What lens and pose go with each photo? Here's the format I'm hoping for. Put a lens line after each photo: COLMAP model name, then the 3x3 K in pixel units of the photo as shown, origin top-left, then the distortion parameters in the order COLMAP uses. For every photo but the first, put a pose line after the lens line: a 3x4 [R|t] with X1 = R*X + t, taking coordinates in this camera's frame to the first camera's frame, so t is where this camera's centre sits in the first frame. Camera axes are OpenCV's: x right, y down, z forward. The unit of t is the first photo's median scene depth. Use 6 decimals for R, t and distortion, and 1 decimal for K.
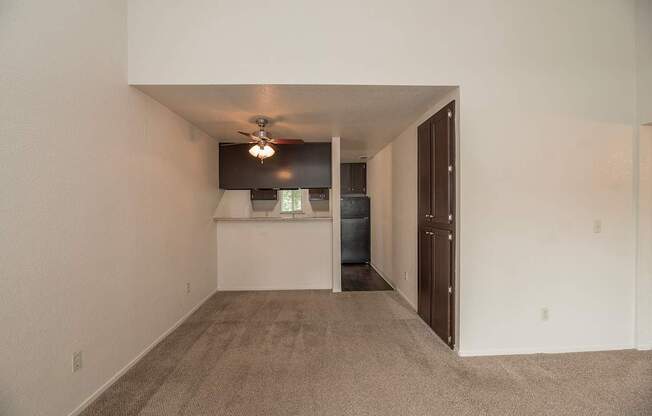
lens RADIAL K [[264.7, 0, 324.3], [0, 264.7, 209.0], [0, 0, 1]] dist [0.002336, -0.003916]
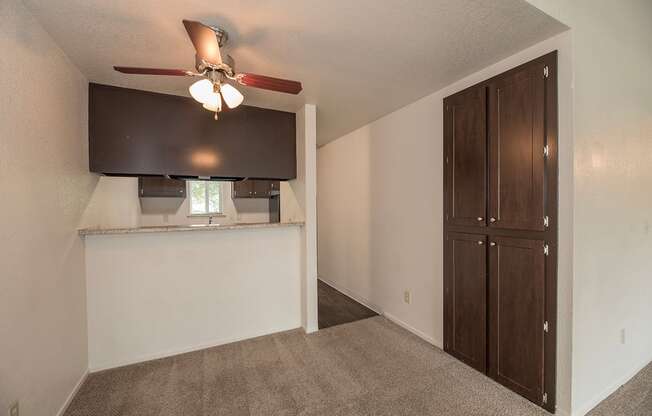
lens RADIAL K [[264.7, 0, 324.3], [0, 264.7, 209.0], [0, 0, 1]] dist [0.002336, -0.003916]
pose [[0.914324, -0.003658, 0.404966, -0.209215], [0.004997, 0.999985, -0.002250, -0.000595], [-0.404952, 0.004081, 0.914329, 0.384335]]
